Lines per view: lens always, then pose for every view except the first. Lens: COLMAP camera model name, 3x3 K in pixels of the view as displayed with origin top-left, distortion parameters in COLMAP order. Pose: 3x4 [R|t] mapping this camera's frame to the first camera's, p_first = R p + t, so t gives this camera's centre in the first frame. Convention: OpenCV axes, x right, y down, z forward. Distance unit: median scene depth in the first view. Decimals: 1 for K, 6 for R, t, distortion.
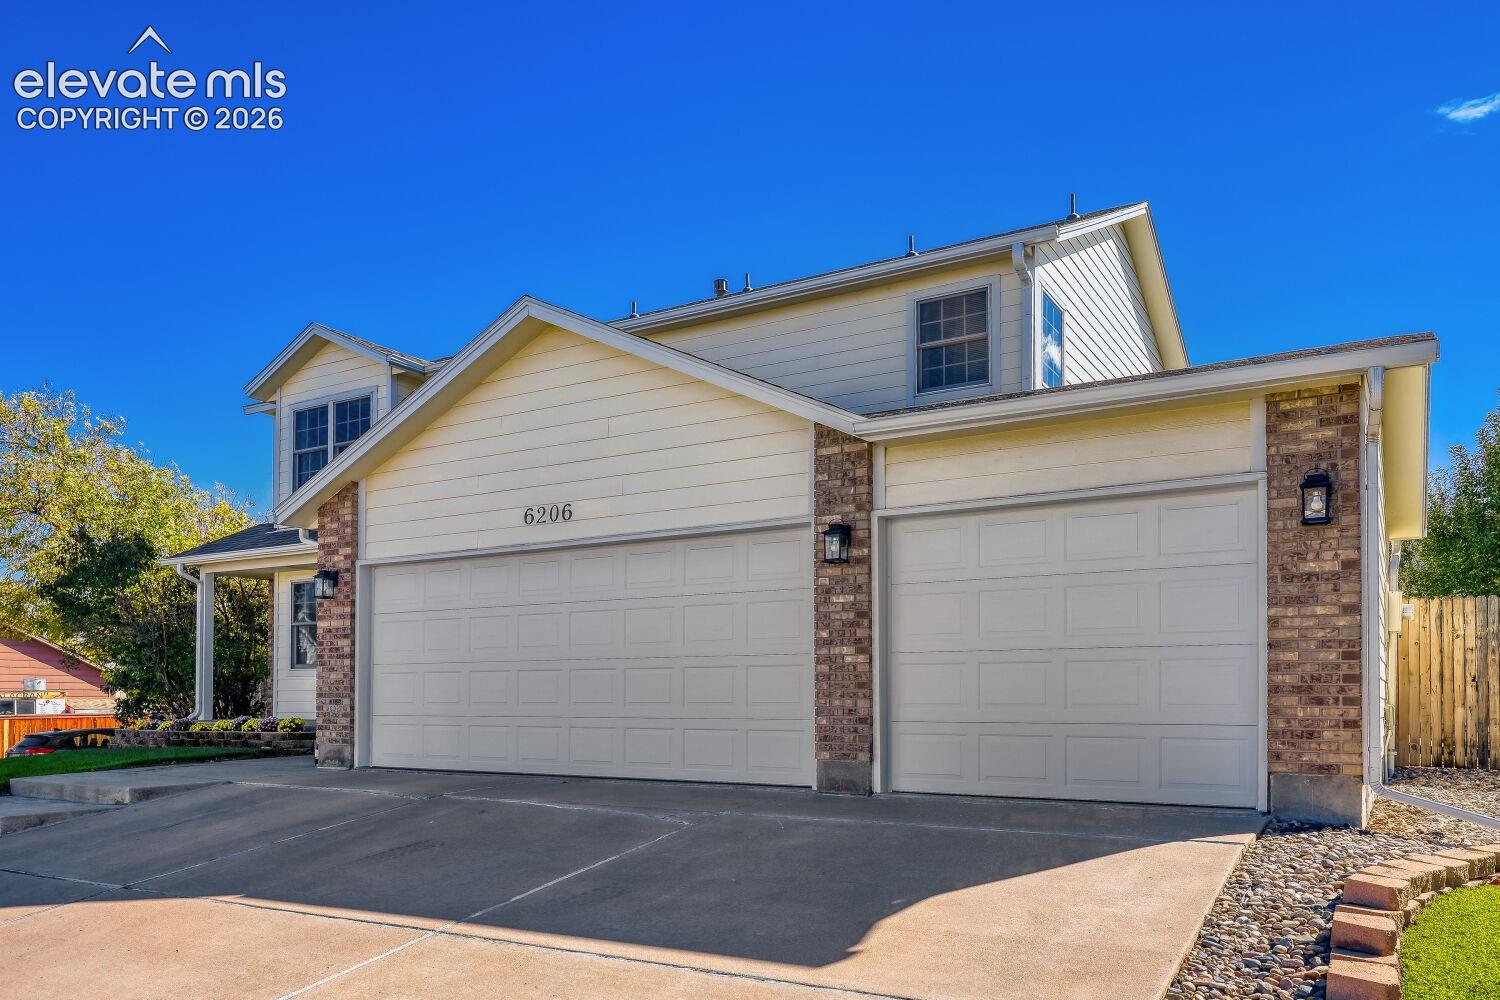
lens RADIAL K [[1057.4, 0, 750.0], [0, 1057.4, 500.0], [0, 0, 1]] dist [-0.000548, -0.002263]
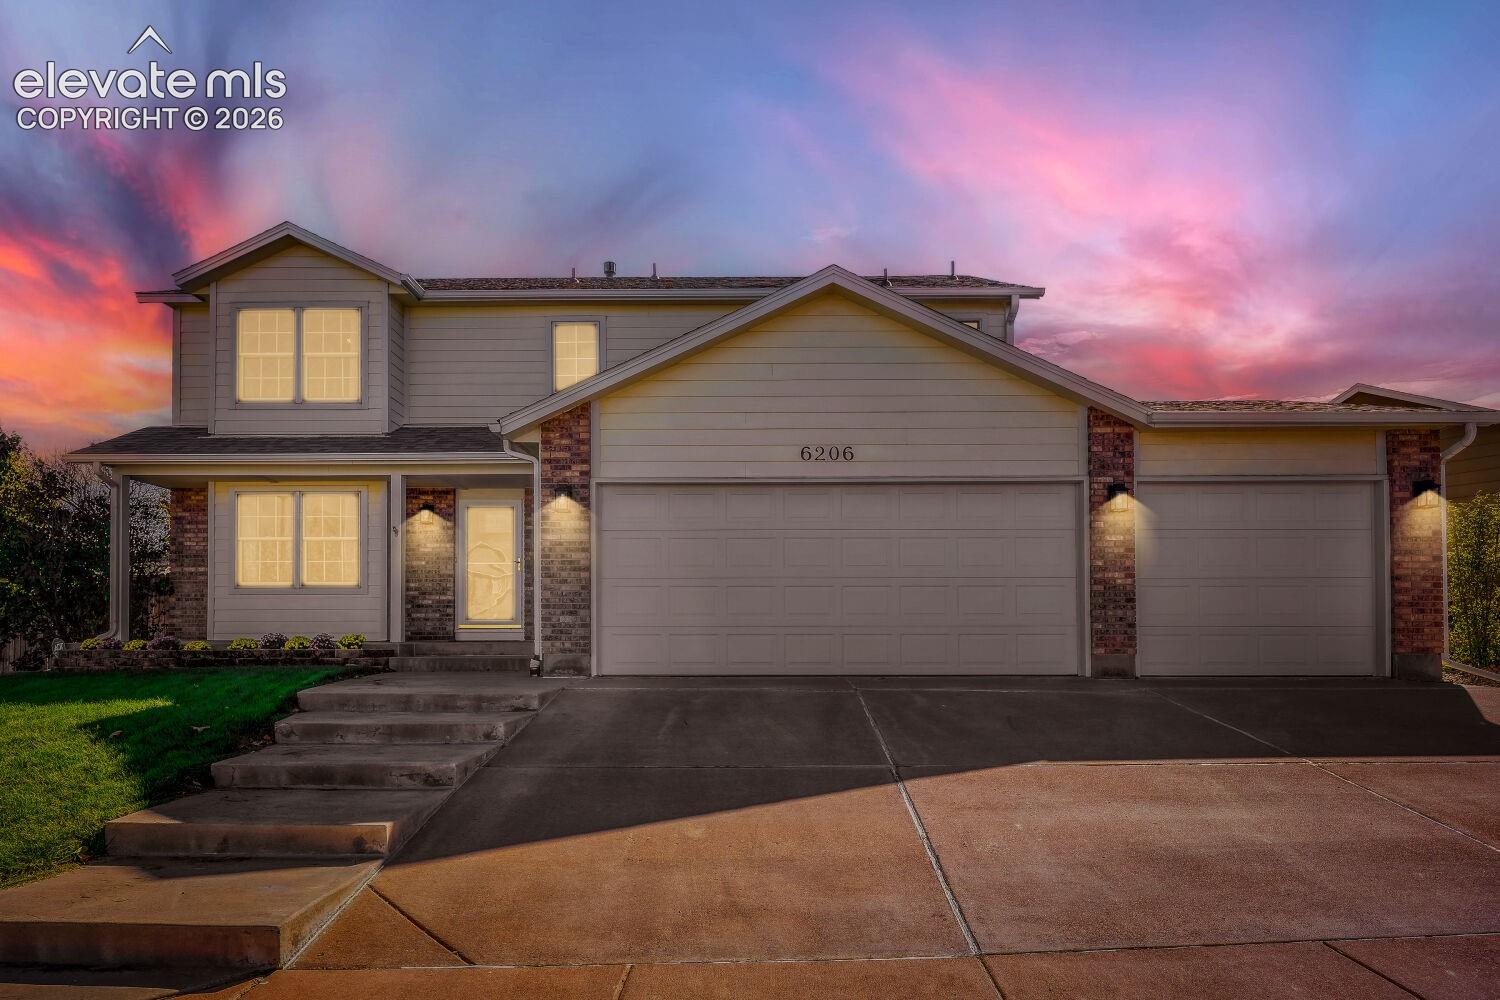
lens RADIAL K [[862.8, 0, 747.3], [0, 862.8, 480.6], [0, 0, 1]] dist [-0.002437, -0.000451]
pose [[0.868433, 0.091476, 0.487295, -0.743968], [-0.091960, 0.995497, -0.022992, 0.074665], [-0.487204, -0.024845, 0.872935, 0.211023]]
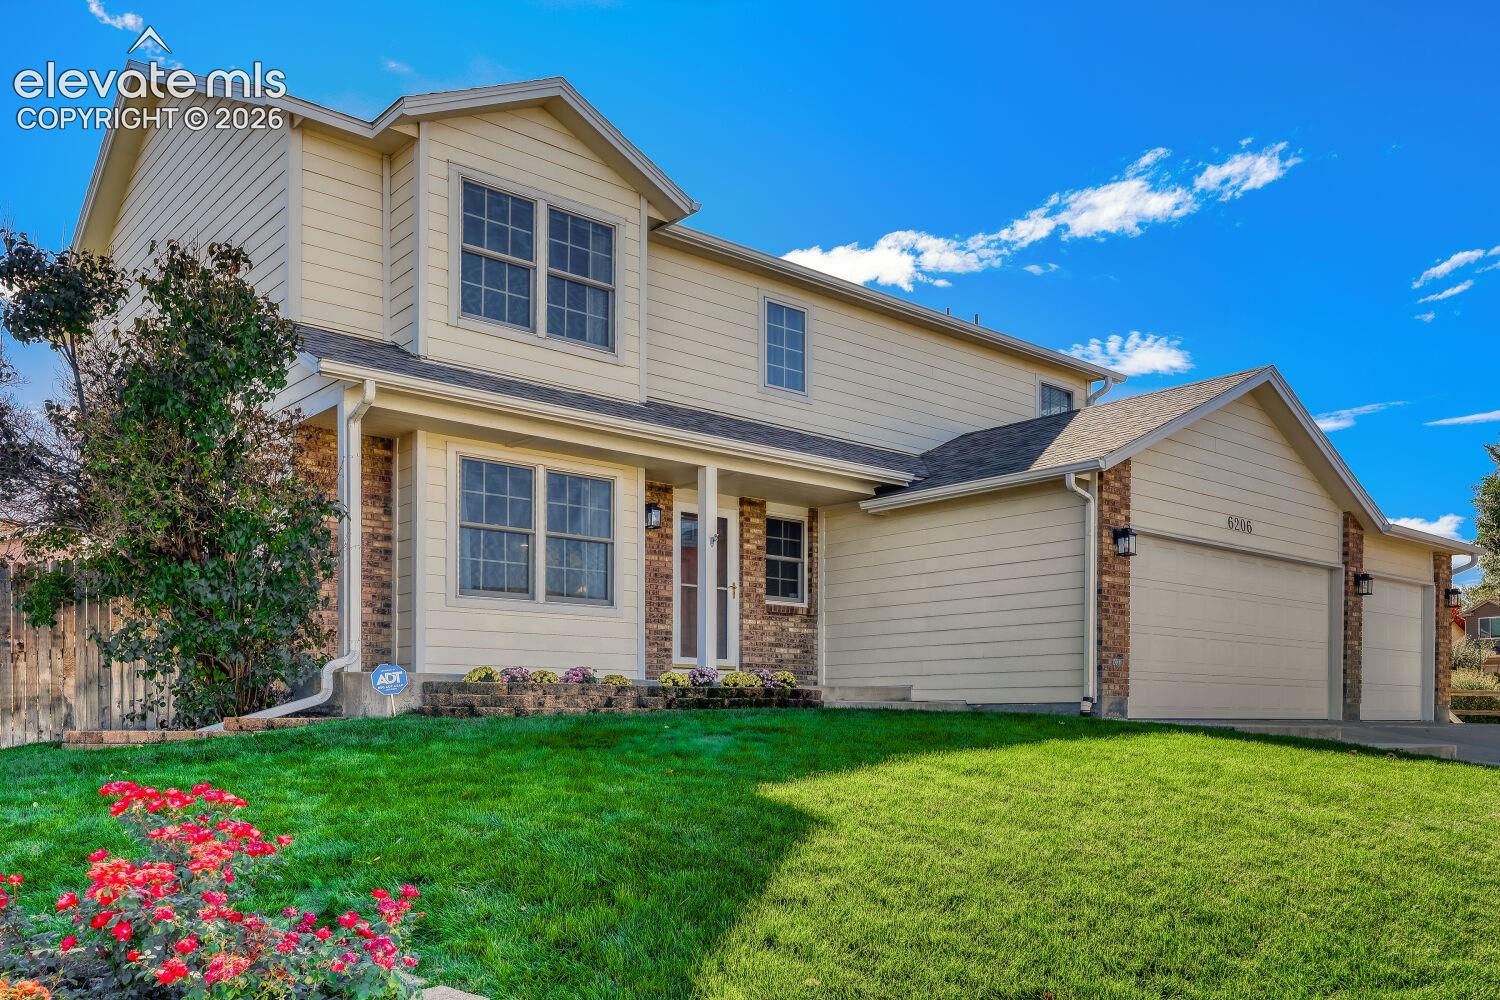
lens RADIAL K [[1189.9, 0, 750.2], [0, 1189.9, 549.0], [0, 0, 1]] dist [-0.062482, -0.000183]
pose [[0.343278, 0.132363, 0.929860, -1.800358], [-0.183228, 0.980436, -0.071920, 0.266407], [-0.921188, -0.145688, 0.360815, 1.045975]]
